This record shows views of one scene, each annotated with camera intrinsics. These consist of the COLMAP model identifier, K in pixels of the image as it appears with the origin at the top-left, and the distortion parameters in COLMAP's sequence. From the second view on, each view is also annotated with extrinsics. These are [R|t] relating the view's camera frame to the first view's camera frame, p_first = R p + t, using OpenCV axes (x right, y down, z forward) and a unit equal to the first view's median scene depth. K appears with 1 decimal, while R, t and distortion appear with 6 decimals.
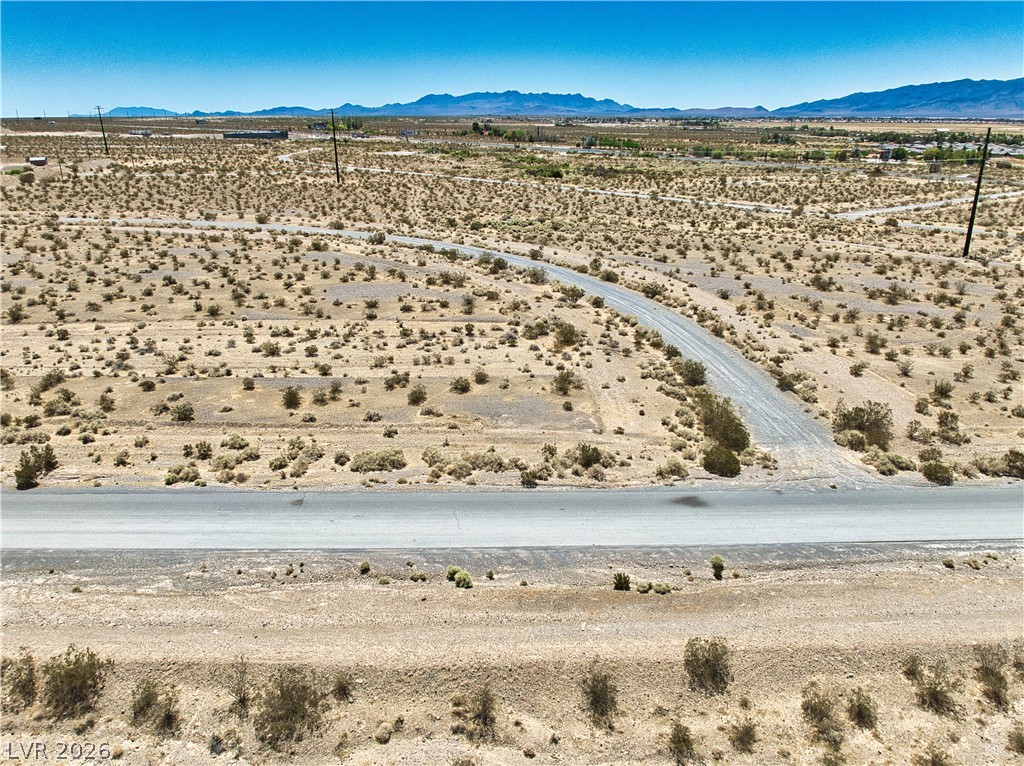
lens RADIAL K [[751.4, 0, 515.4], [0, 751.4, 383.1], [0, 0, 1]] dist [-0.034360, -0.006619]
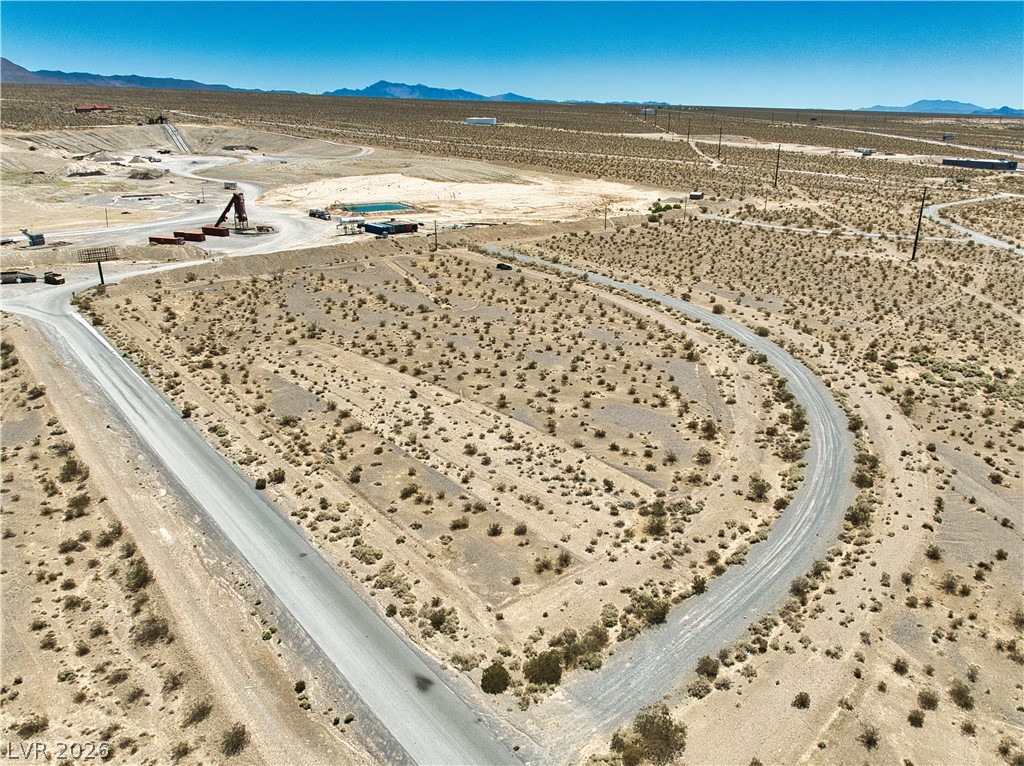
lens RADIAL K [[726.9, 0, 510.5], [0, 726.9, 427.1], [0, 0, 1]] dist [-0.030741, -0.009326]
pose [[0.588745, 0.327080, -0.739188, 0.765451], [-0.275143, 0.940958, 0.197216, -0.393343], [0.760050, 0.087273, 0.643978, 0.138106]]
